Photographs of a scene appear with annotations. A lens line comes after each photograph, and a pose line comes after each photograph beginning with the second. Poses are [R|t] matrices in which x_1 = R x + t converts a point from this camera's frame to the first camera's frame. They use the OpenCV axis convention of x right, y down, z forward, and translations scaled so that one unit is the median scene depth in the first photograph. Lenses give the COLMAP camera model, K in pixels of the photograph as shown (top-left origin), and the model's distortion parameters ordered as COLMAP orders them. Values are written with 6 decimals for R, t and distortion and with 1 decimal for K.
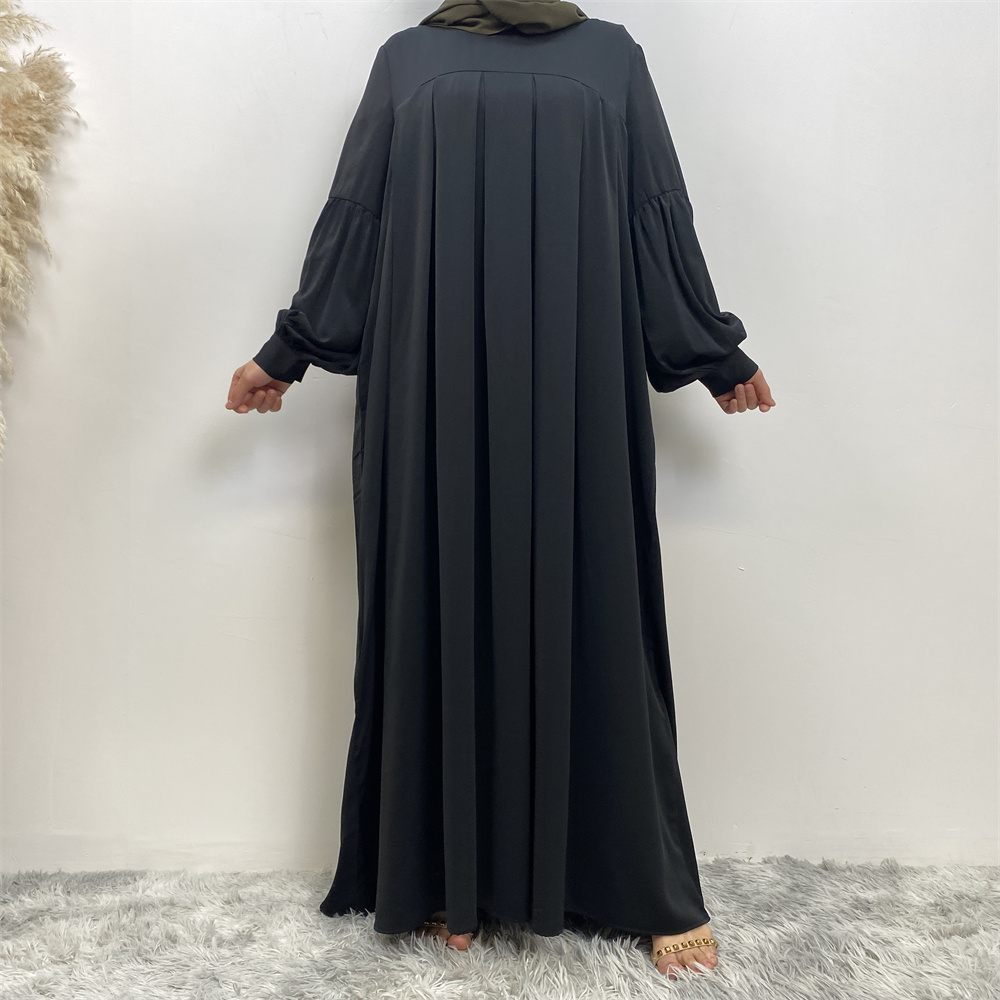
lens RADIAL K [[1004.6, 0, 507.7], [0, 1004.6, 503.7], [0, 0, 1]] dist [0.009995, 0.006228]
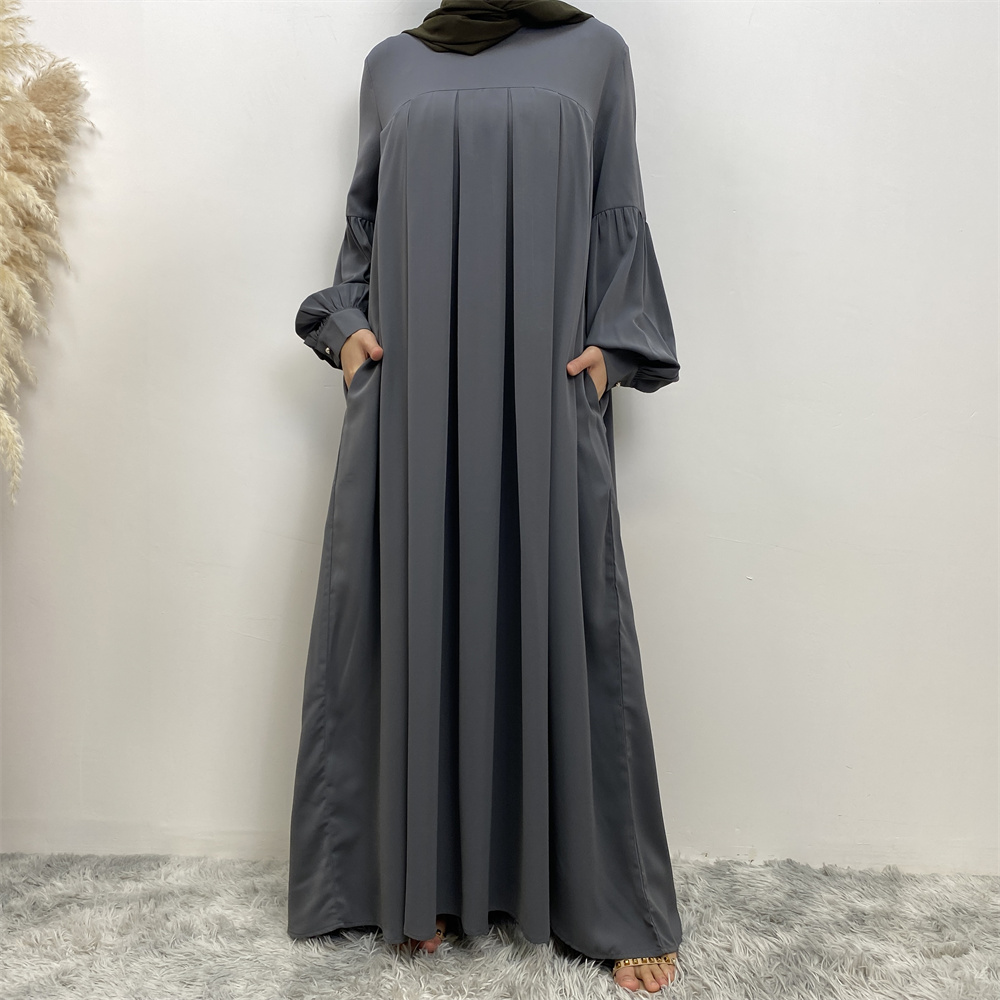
lens RADIAL K [[1006.0, 0, 500.0], [0, 1006.0, 500.0], [0, 0, 1]] dist [0.011997, 0.004256]
pose [[0.998098, 0.010267, -0.060779, 0.050679], [-0.006396, 0.997959, 0.063534, -0.083247], [0.061307, -0.063024, 0.996127, -0.008372]]
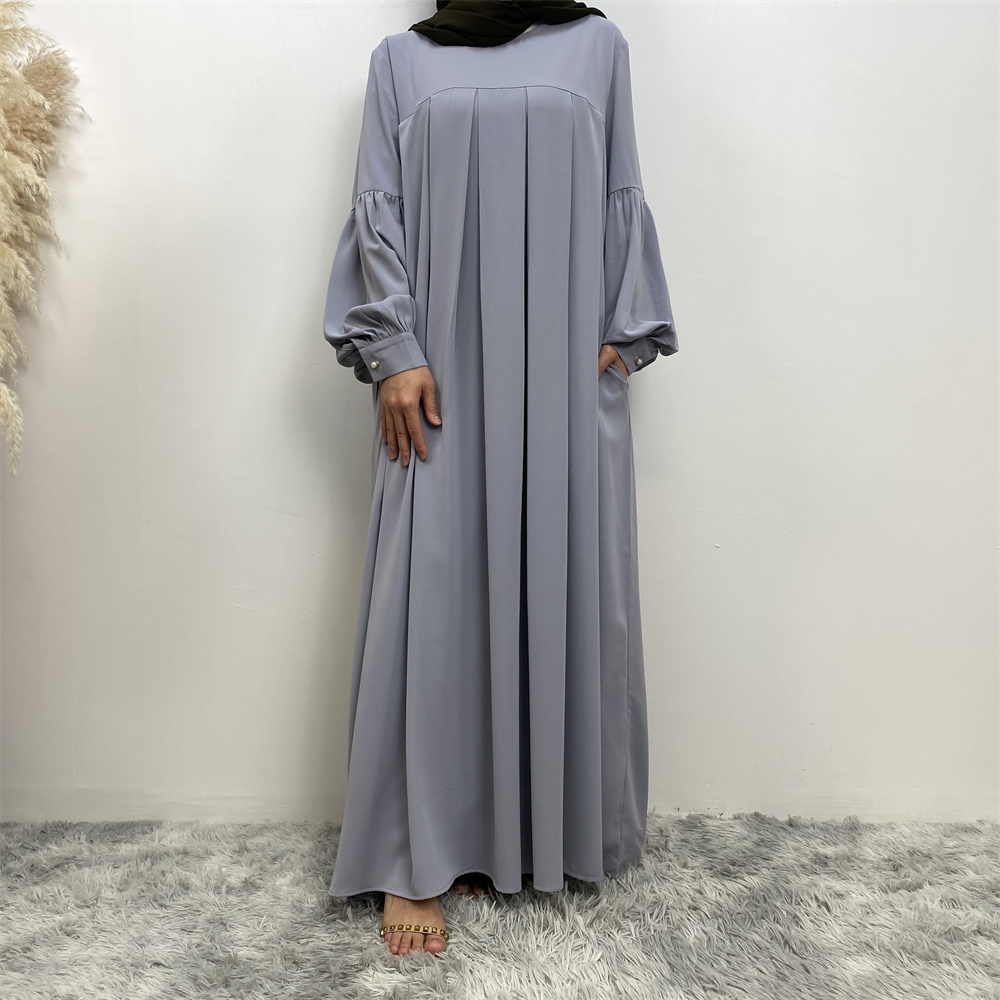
lens RADIAL K [[1004.6, 0, 507.7], [0, 1004.6, 503.7], [0, 0, 1]] dist [0.009995, 0.006228]
pose [[0.999841, 0.003609, -0.017440, 0.034112], [-0.002504, 0.998012, 0.062971, -0.050629], [0.017632, -0.062917, 0.997863, -0.059950]]
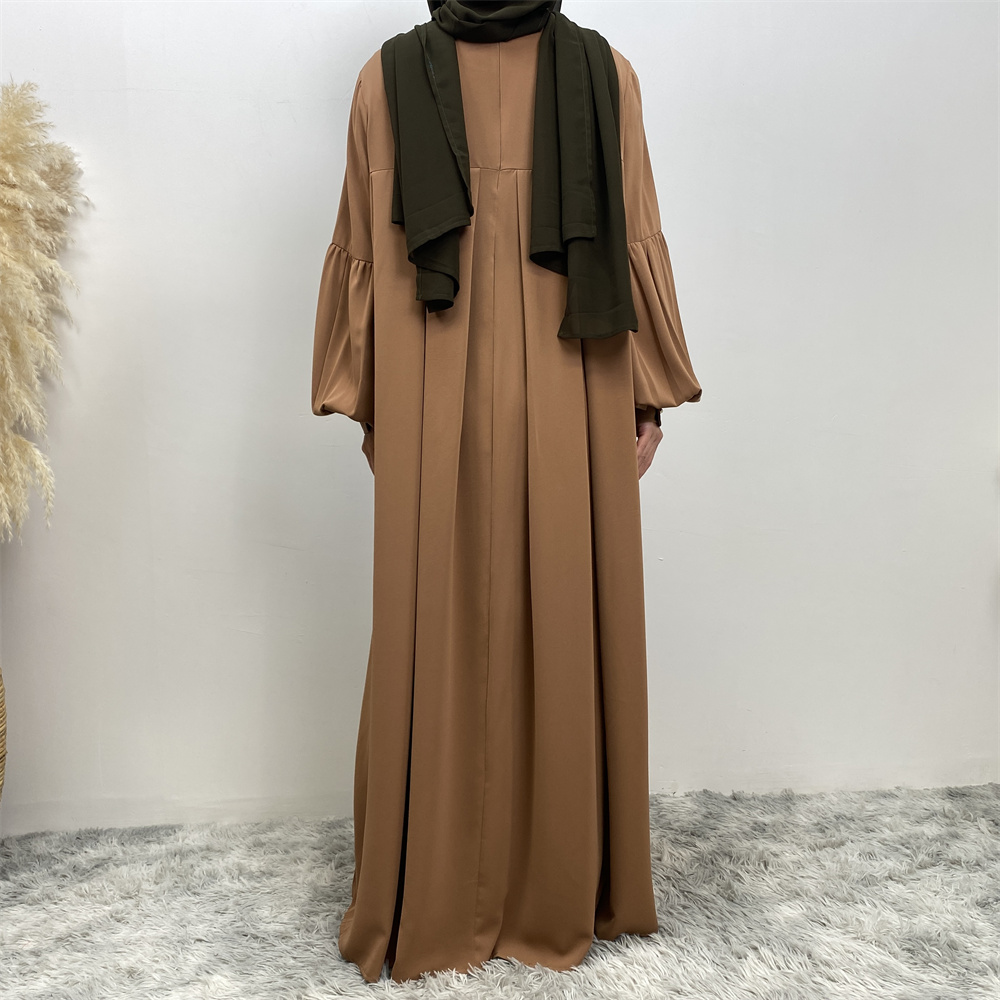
lens RADIAL K [[1001.0, 0, 495.1], [0, 1001.0, 509.7], [0, 0, 1]] dist [0.007931, 0.008671]
pose [[0.999193, -0.037647, 0.013992, 0.020309], [0.036633, 0.997095, 0.066777, -0.091632], [-0.016465, -0.066210, 0.997670, -0.215204]]
